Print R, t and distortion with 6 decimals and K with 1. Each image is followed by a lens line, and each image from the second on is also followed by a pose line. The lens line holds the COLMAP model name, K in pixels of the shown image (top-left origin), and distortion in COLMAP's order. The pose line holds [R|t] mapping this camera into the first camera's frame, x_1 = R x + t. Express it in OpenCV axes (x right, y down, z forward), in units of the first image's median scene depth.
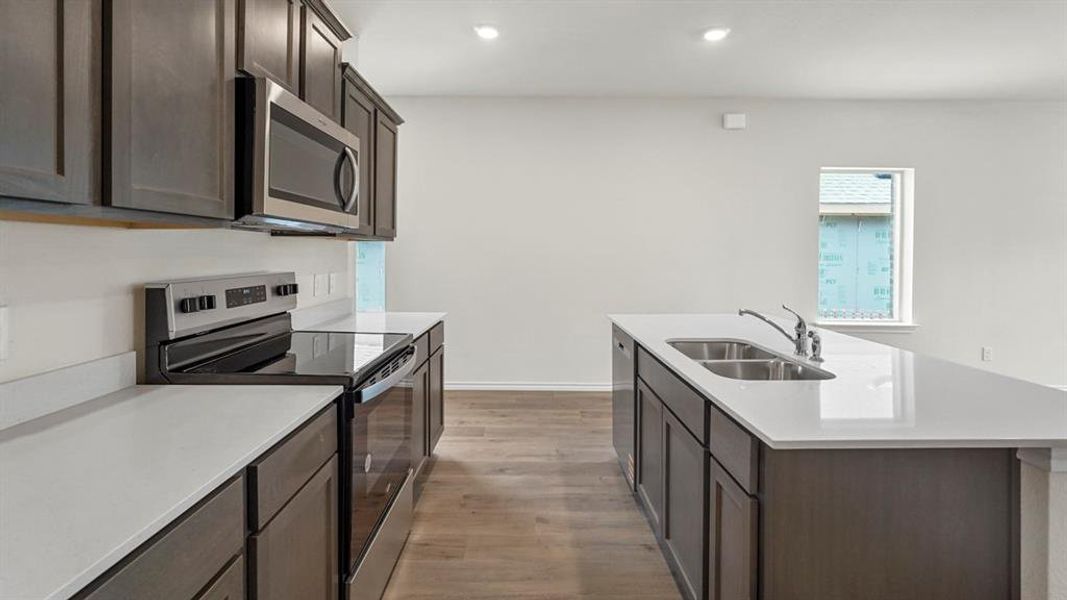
lens RADIAL K [[487.2, 0, 535.6], [0, 487.2, 259.6], [0, 0, 1]] dist [-0.001408, 0.000183]
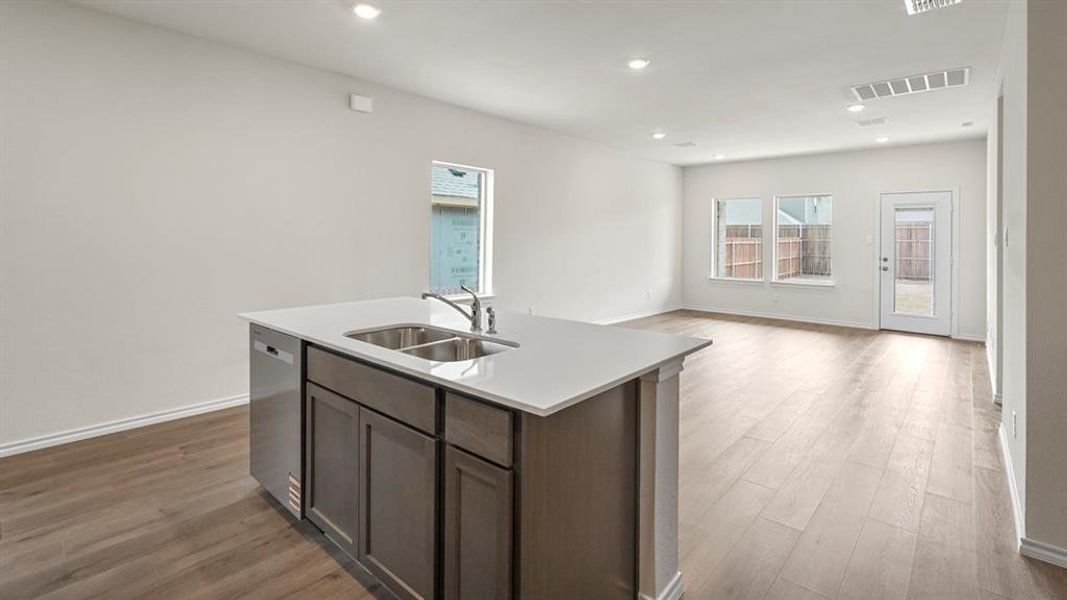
lens RADIAL K [[495.0, 0, 531.7], [0, 495.0, 239.7], [0, 0, 1]] dist [-0.001392, 0.007923]
pose [[0.676368, 0.000989, 0.736563, -0.141295], [0.005882, 0.999960, -0.006744, -0.000510], [-0.736540, 0.008894, 0.676335, 0.106095]]
